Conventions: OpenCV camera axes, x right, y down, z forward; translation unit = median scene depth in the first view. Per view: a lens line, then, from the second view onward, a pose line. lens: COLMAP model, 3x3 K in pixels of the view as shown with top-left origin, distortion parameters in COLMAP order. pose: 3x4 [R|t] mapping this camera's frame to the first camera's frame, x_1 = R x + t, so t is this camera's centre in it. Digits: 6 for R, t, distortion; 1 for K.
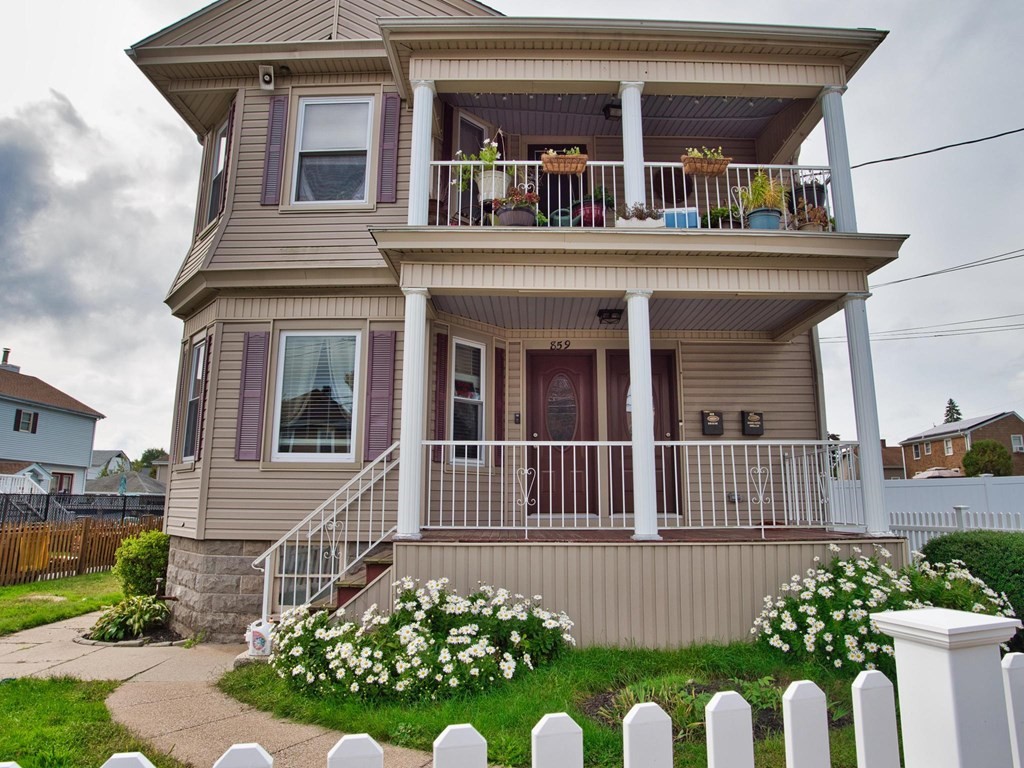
lens RADIAL K [[638.2, 0, 509.3], [0, 638.2, 388.1], [0, 0, 1]] dist [-0.052461, 0.002125]
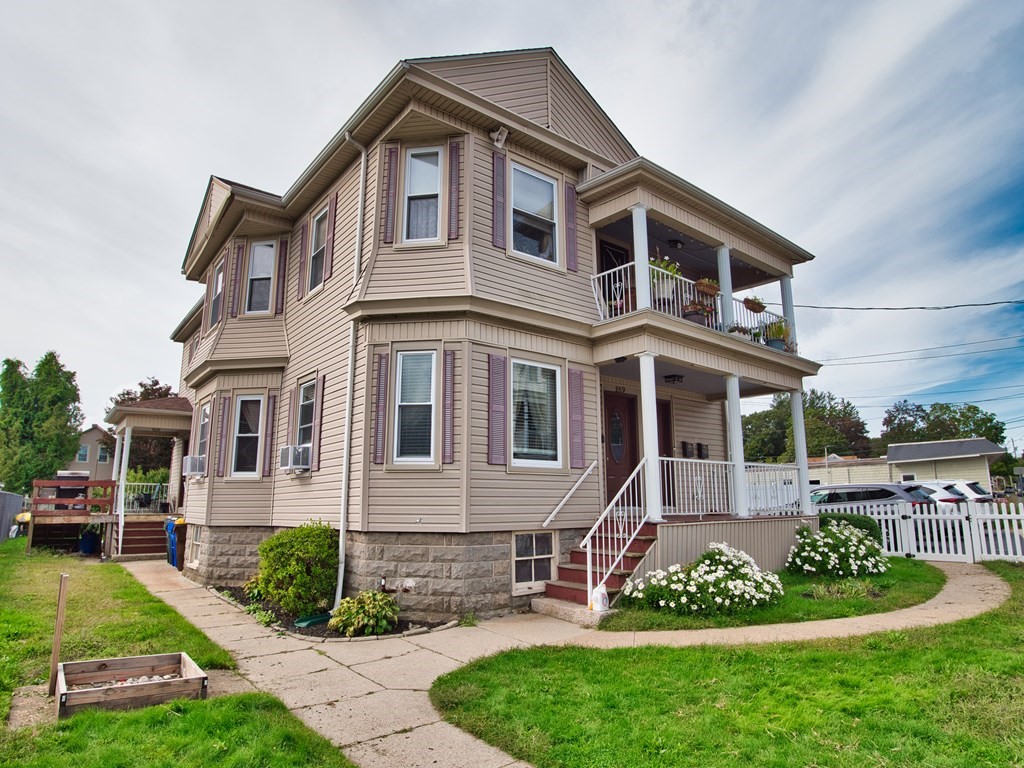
lens RADIAL K [[632.8, 0, 512.0], [0, 632.8, 384.0], [0, 0, 1]] dist [-0.086871, 0.036993]
pose [[0.765576, 0.115950, 0.632810, -1.074445], [-0.113200, 0.992556, -0.044917, 0.012981], [-0.633308, -0.037247, 0.773003, 0.064672]]
